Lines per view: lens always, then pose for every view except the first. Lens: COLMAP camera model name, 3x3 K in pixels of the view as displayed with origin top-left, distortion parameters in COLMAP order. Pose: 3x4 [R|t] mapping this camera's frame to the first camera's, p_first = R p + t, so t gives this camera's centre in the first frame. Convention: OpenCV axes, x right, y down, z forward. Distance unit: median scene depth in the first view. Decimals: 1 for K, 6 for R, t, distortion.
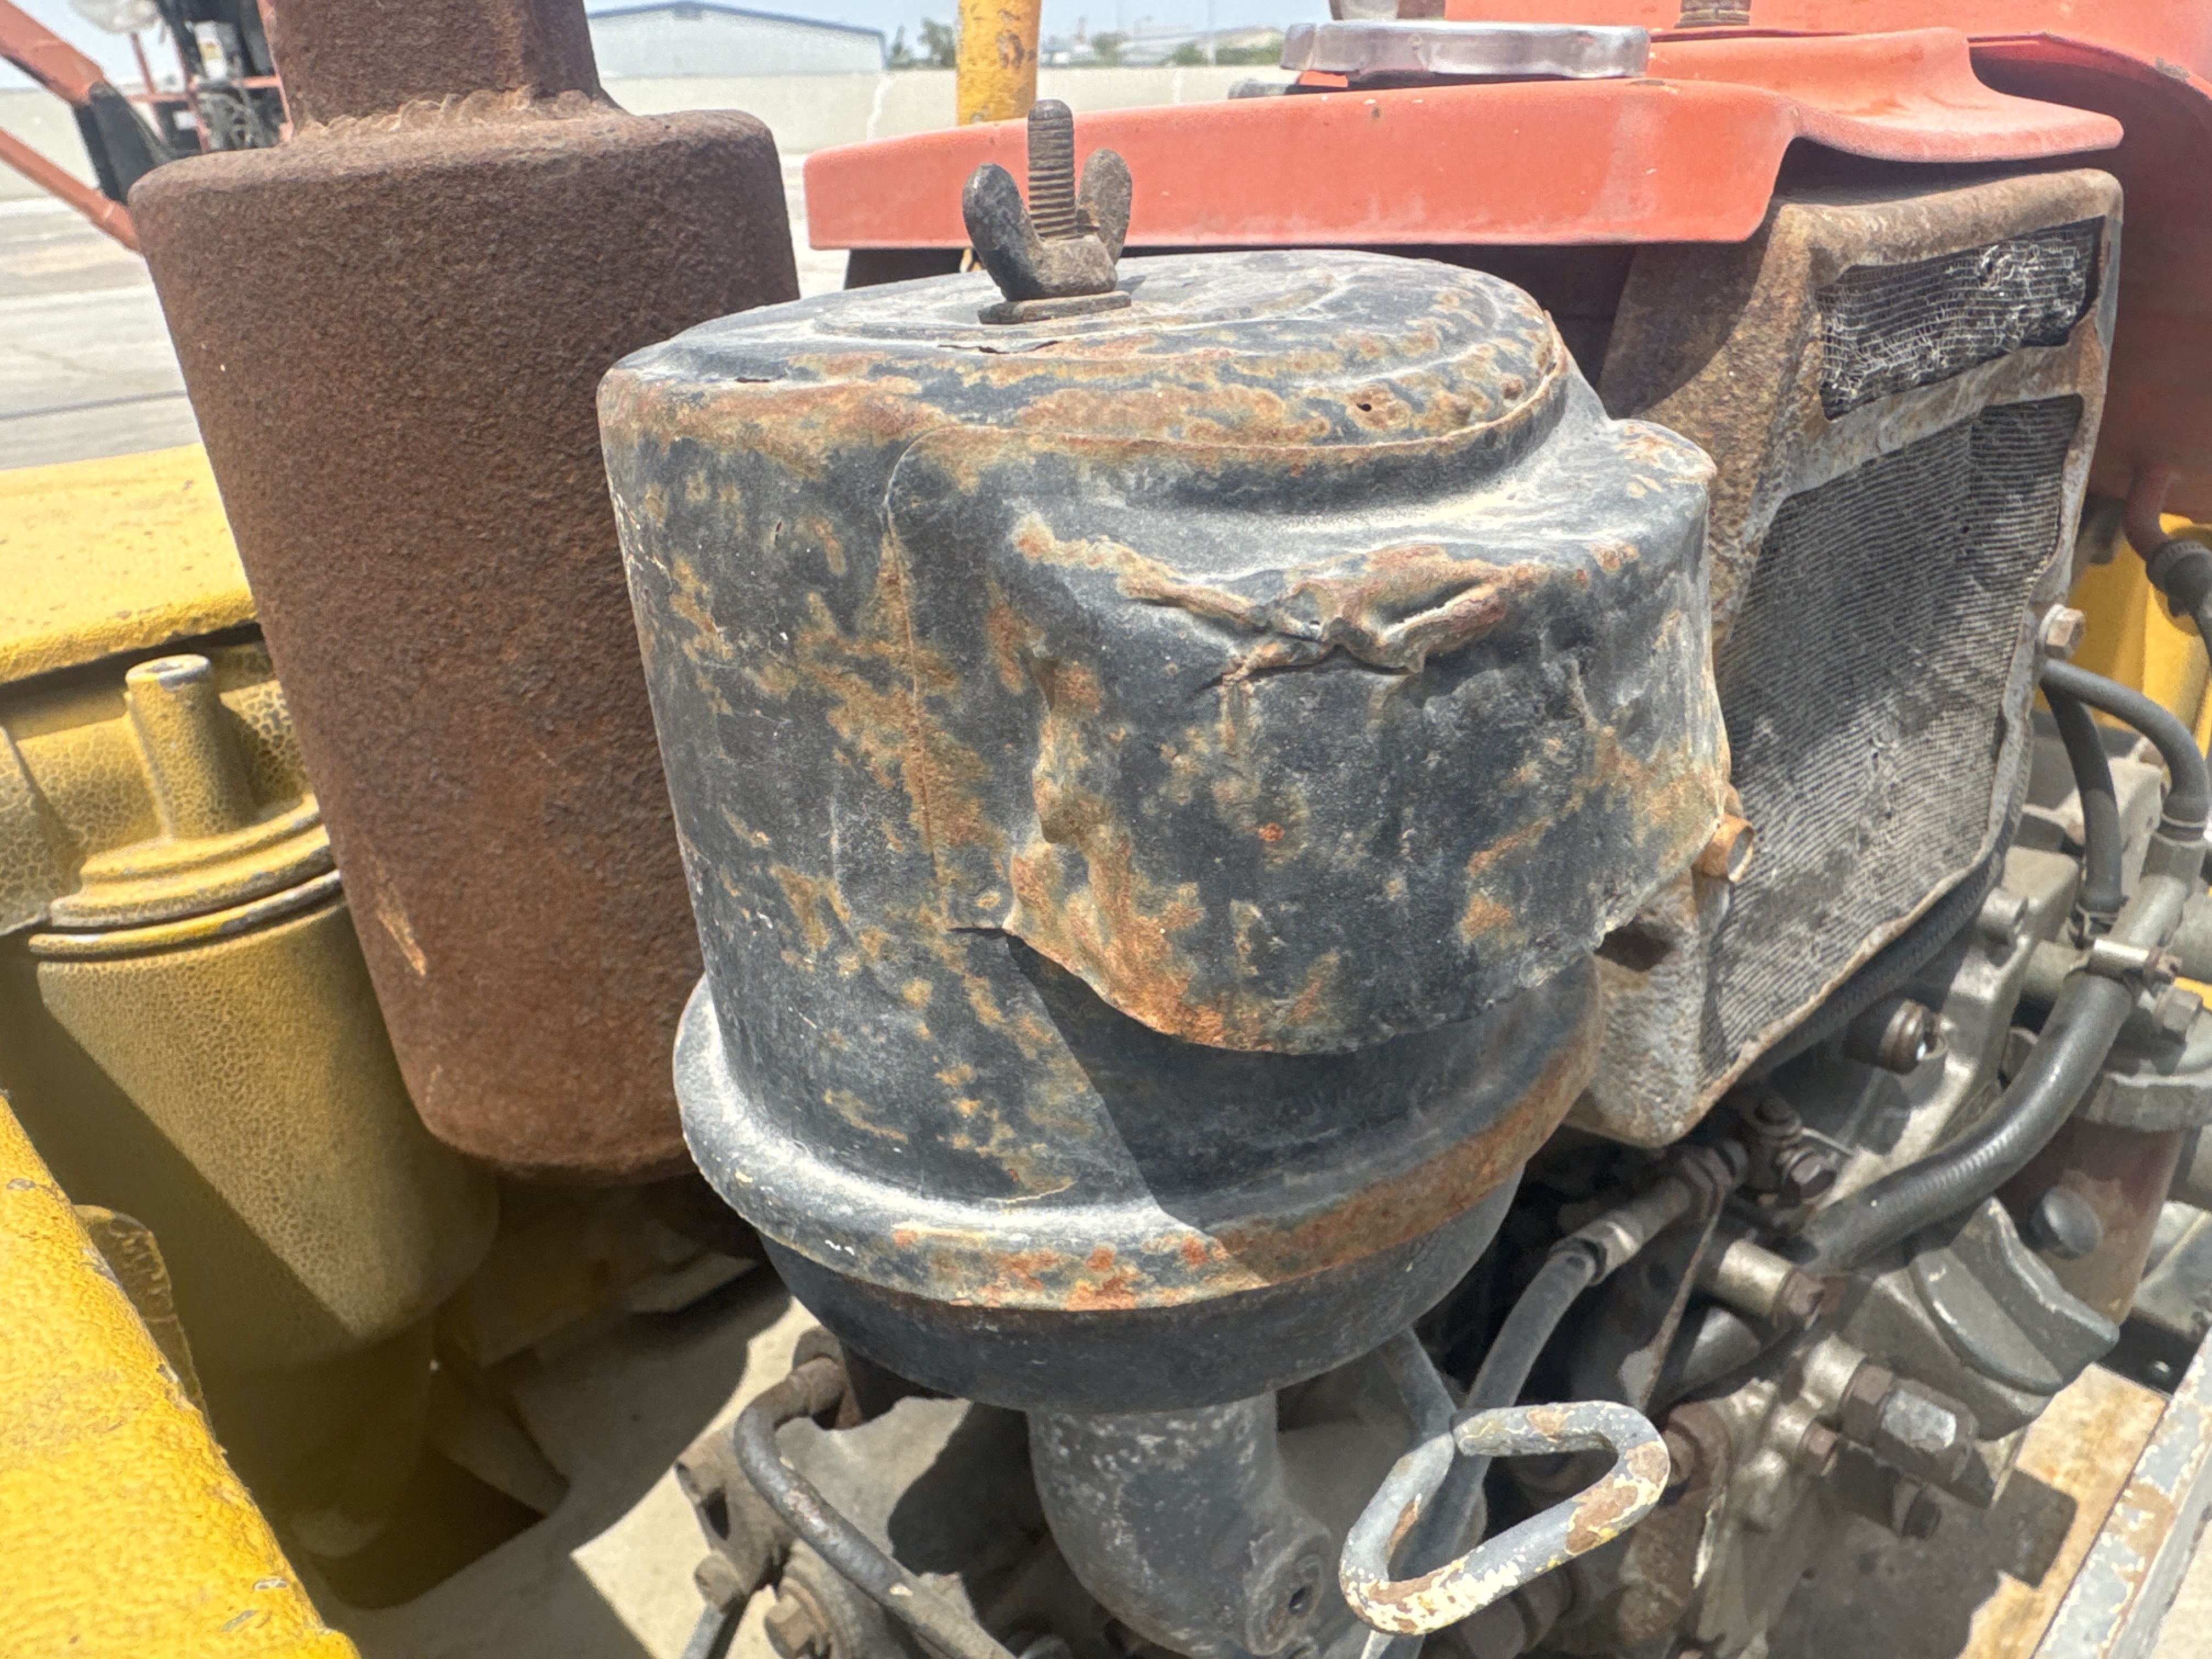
lens RADIAL K [[1561.2, 0, 1110.2], [0, 1561.2, 828.4], [0, 0, 1]] dist [-0.001788, -0.003088]
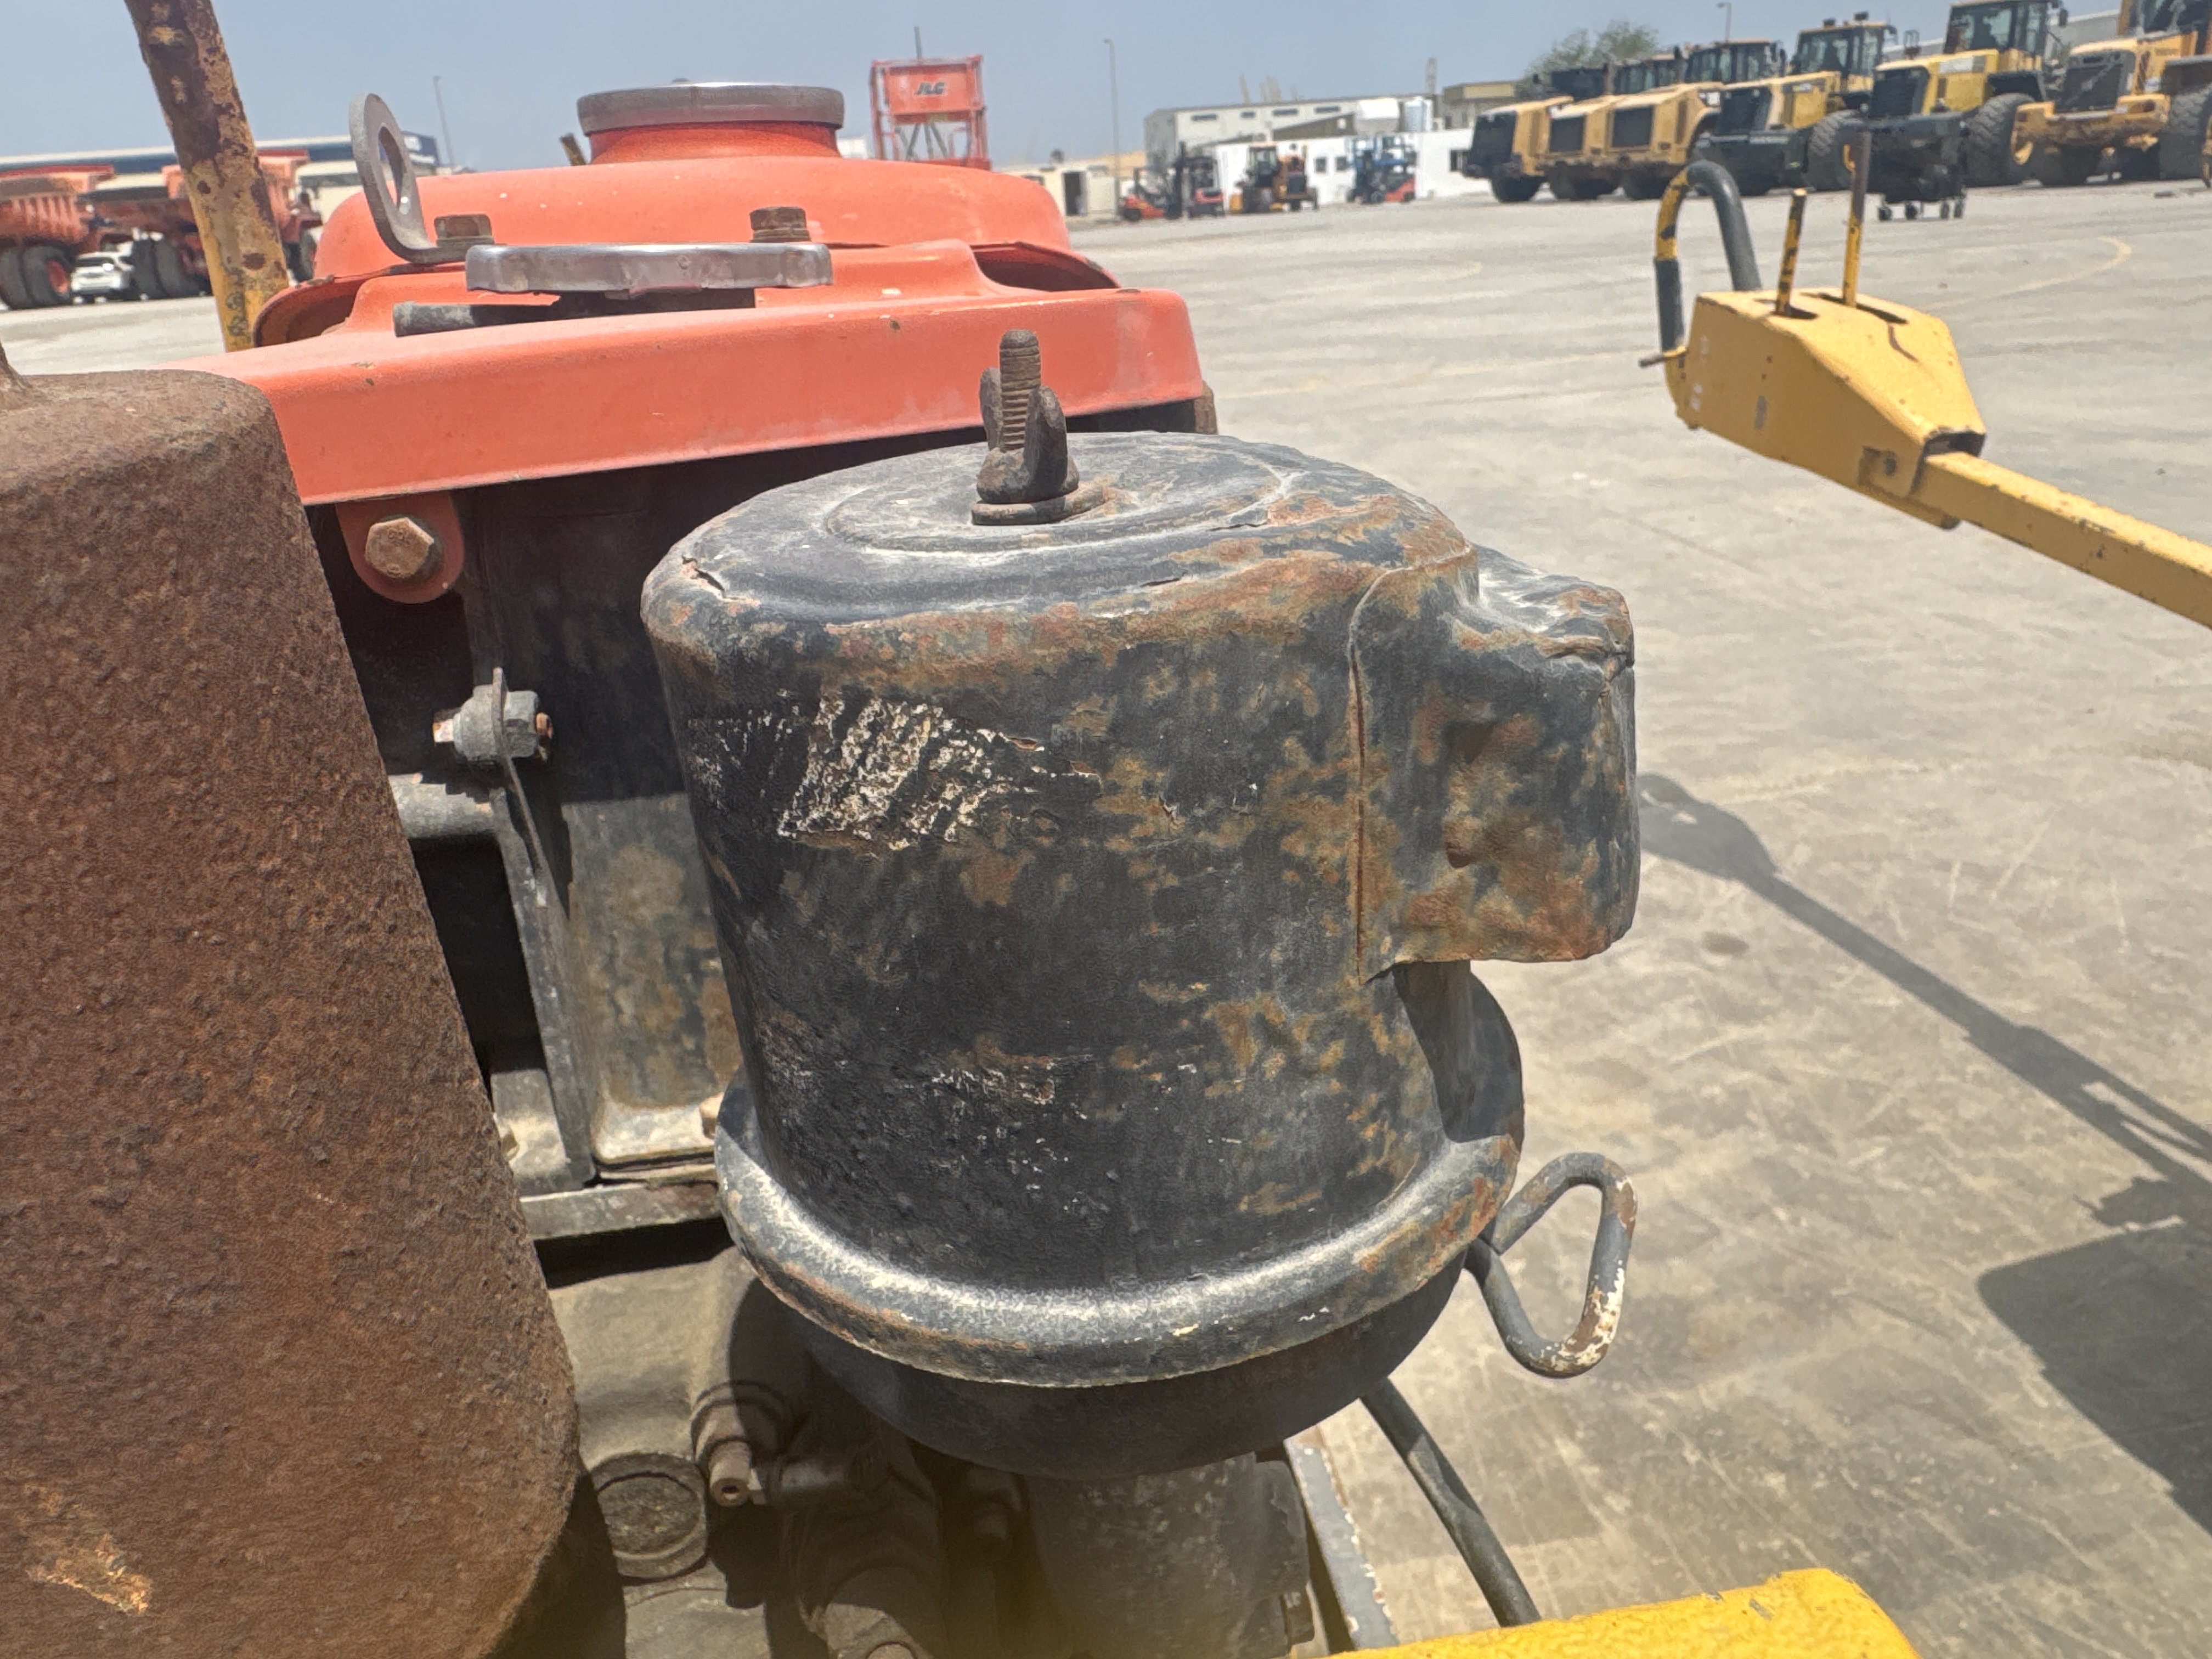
lens RADIAL K [[1561.2, 0, 1114.1], [0, 1561.2, 827.3], [0, 0, 1]] dist [-0.001788, -0.003088]
pose [[0.595724, -0.298595, 0.745623, -1.035059], [0.373356, 0.924883, 0.072085, -0.197946], [-0.711138, 0.235440, 0.662458, 0.292532]]
